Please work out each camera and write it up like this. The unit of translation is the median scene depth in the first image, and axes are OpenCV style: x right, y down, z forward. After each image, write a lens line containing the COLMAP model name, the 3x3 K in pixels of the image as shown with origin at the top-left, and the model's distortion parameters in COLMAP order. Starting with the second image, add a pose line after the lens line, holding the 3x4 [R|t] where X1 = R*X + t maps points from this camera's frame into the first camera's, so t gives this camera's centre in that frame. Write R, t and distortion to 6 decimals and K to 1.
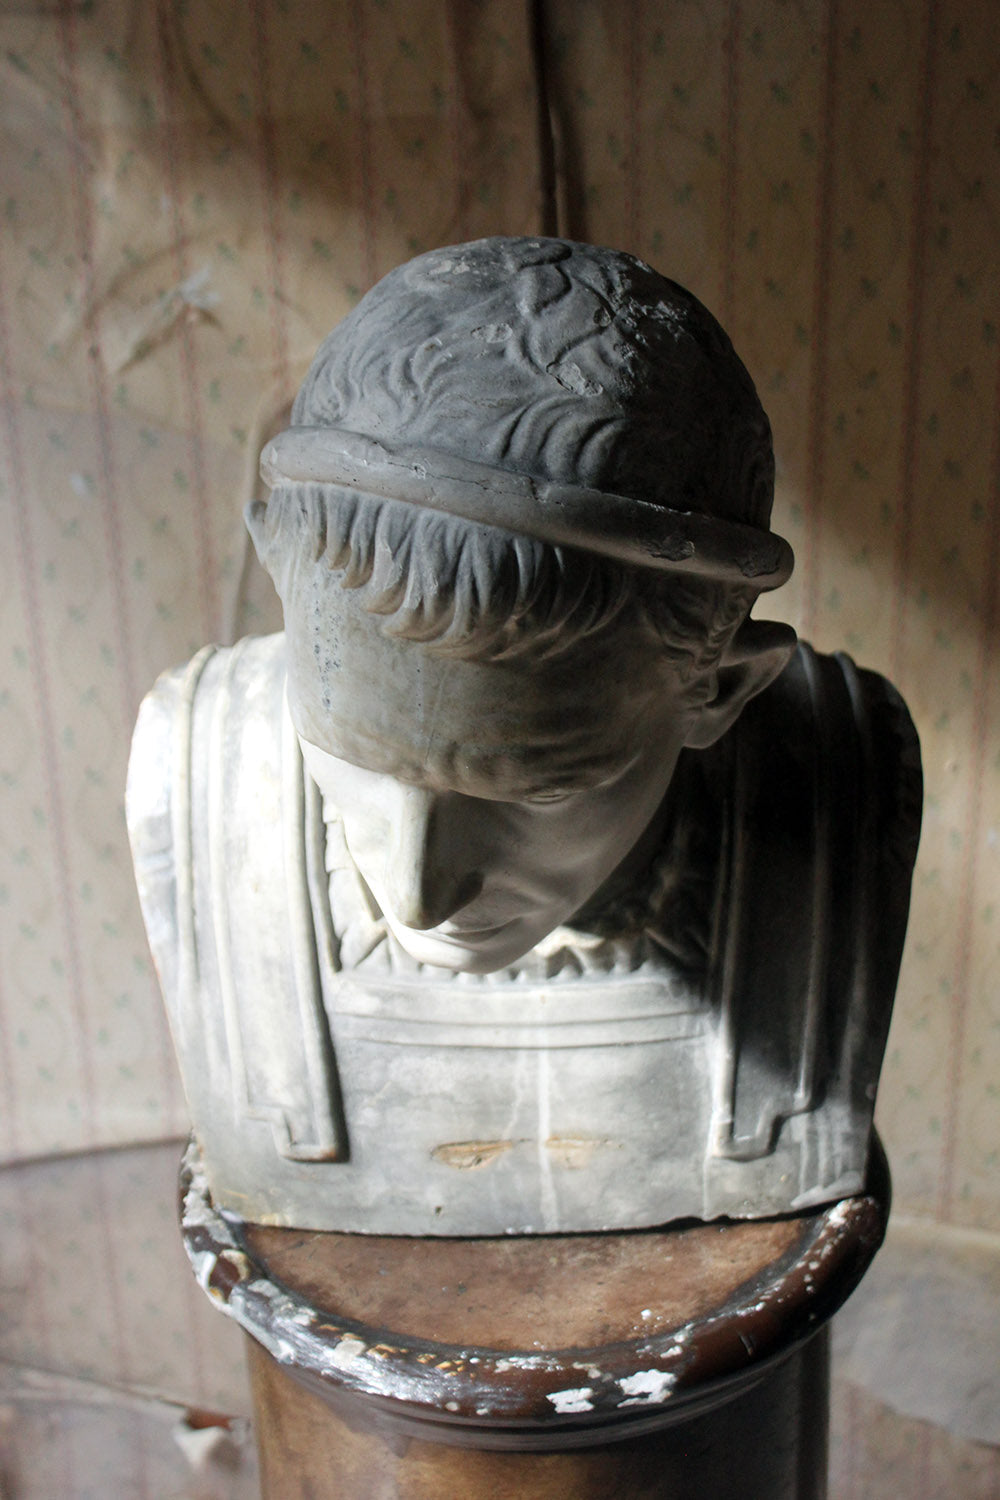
lens RADIAL K [[2137.2, 0, 500.9], [0, 2137.2, 741.5], [0, 0, 1]] dist [-0.066966, 0.133347]
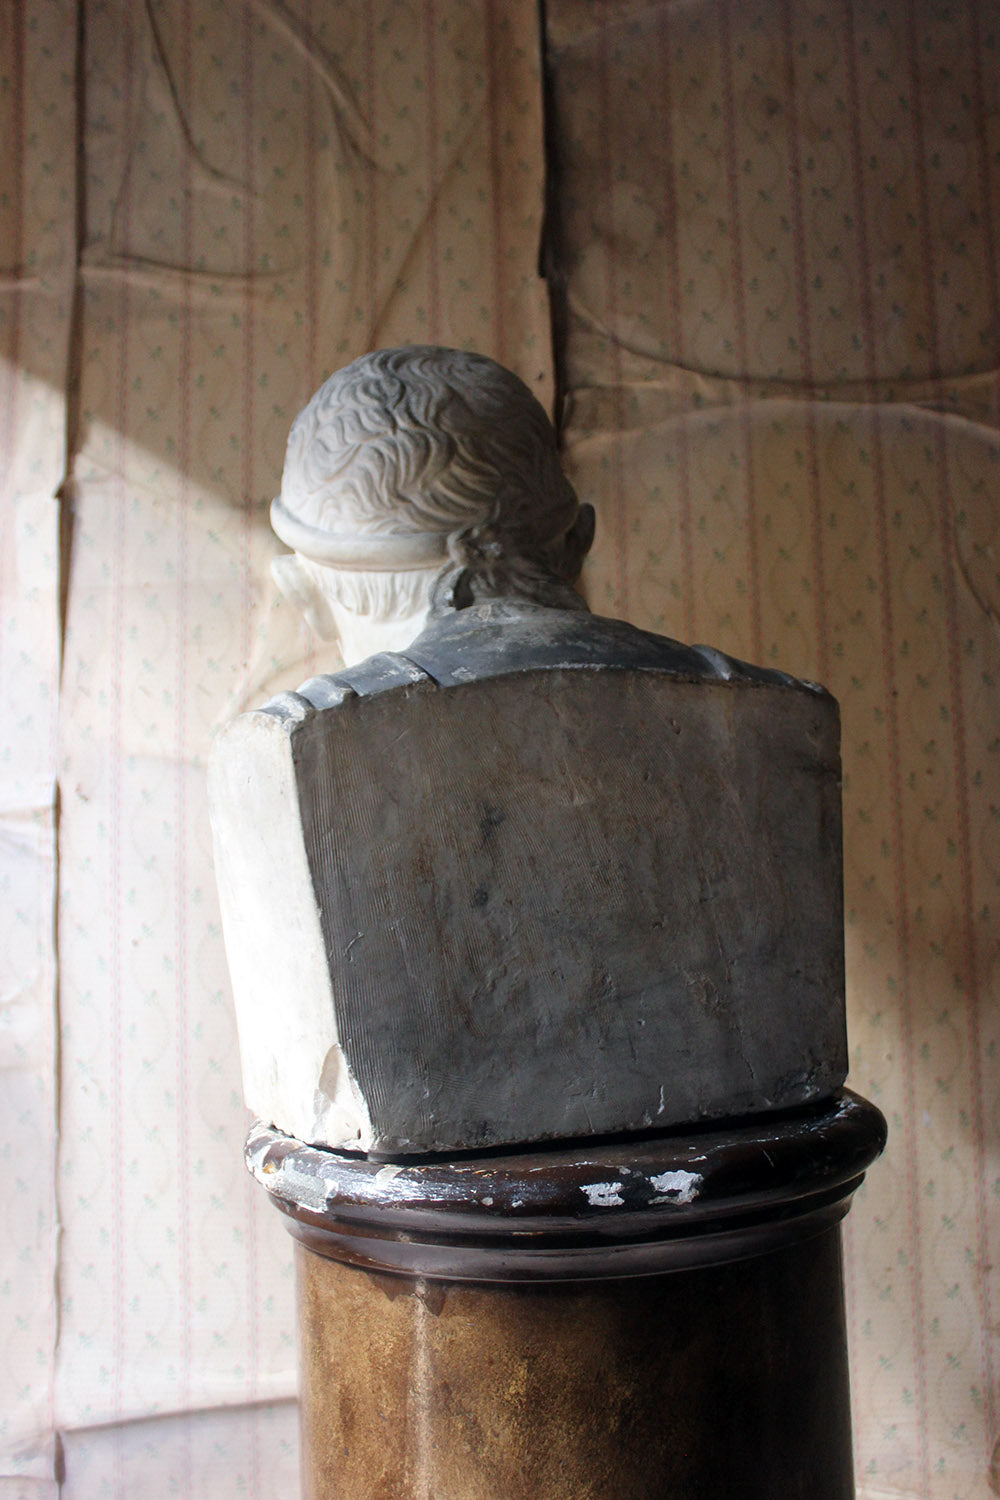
lens RADIAL K [[1423.9, 0, 511.8], [0, 1423.9, 752.9], [0, 0, 1]] dist [-0.157323, 0.159481]
pose [[0.999898, -0.000596, -0.014280, -0.001523], [-0.006570, 0.868138, -0.496280, 0.432385], [0.012693, 0.496323, 0.868045, 0.285776]]
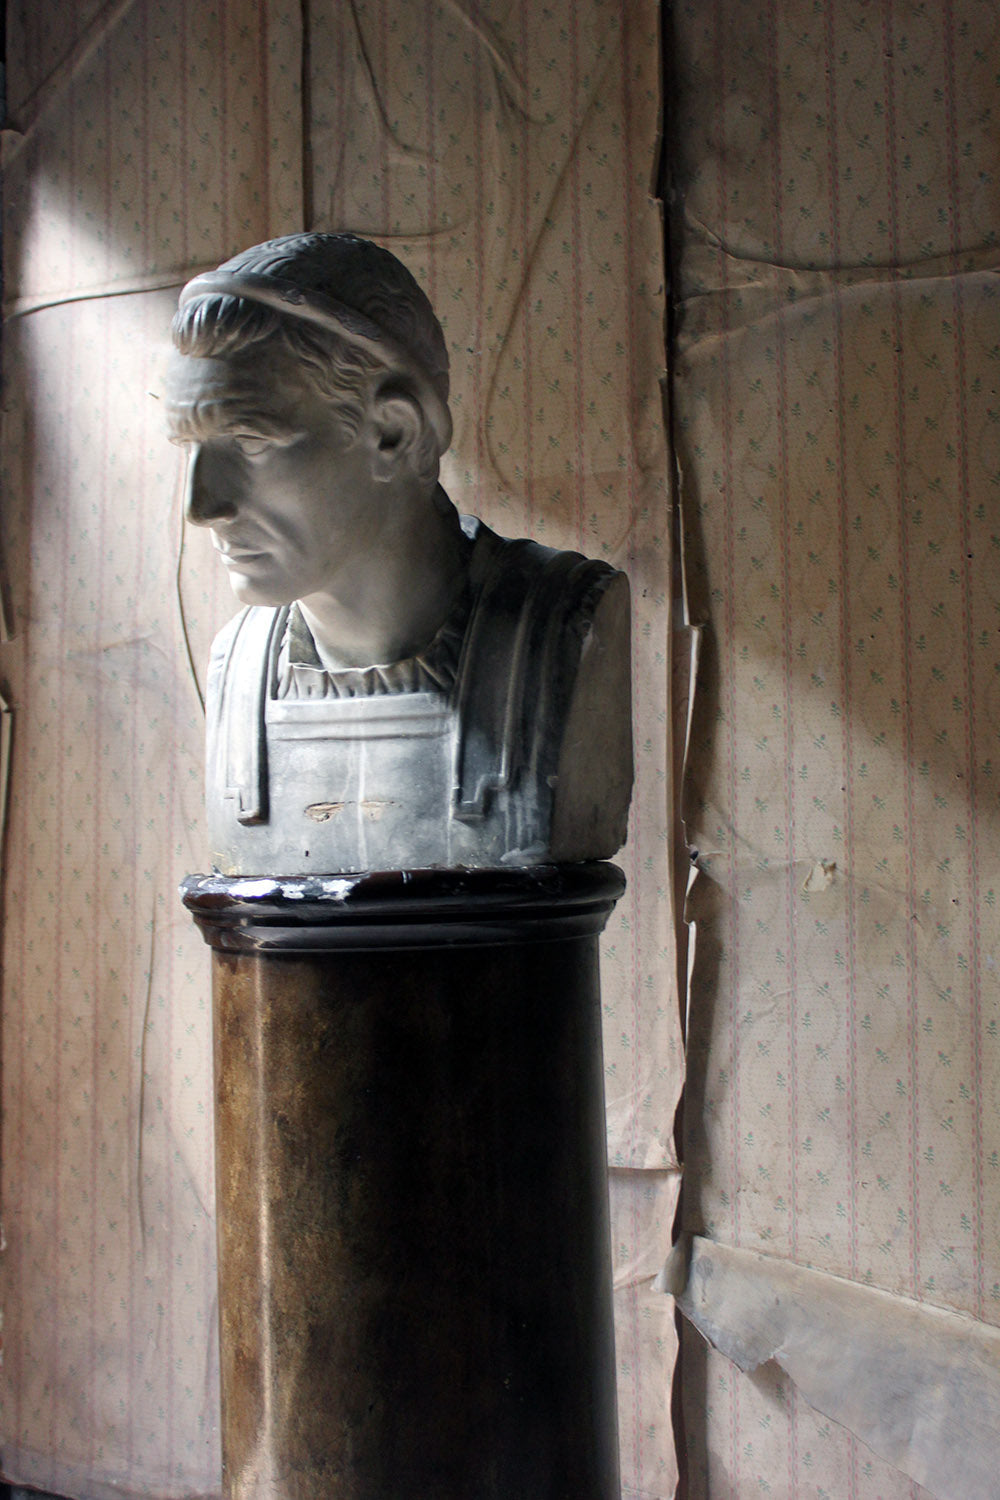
lens RADIAL K [[1701.4, 0, 499.8], [0, 1701.4, 750.9], [0, 0, 1]] dist [-0.133239, 0.172569]
pose [[0.881223, -0.009042, -0.472614, 0.736009], [-0.205991, 0.892545, -0.401161, 0.657236], [0.425457, 0.450867, 0.784669, 0.002257]]
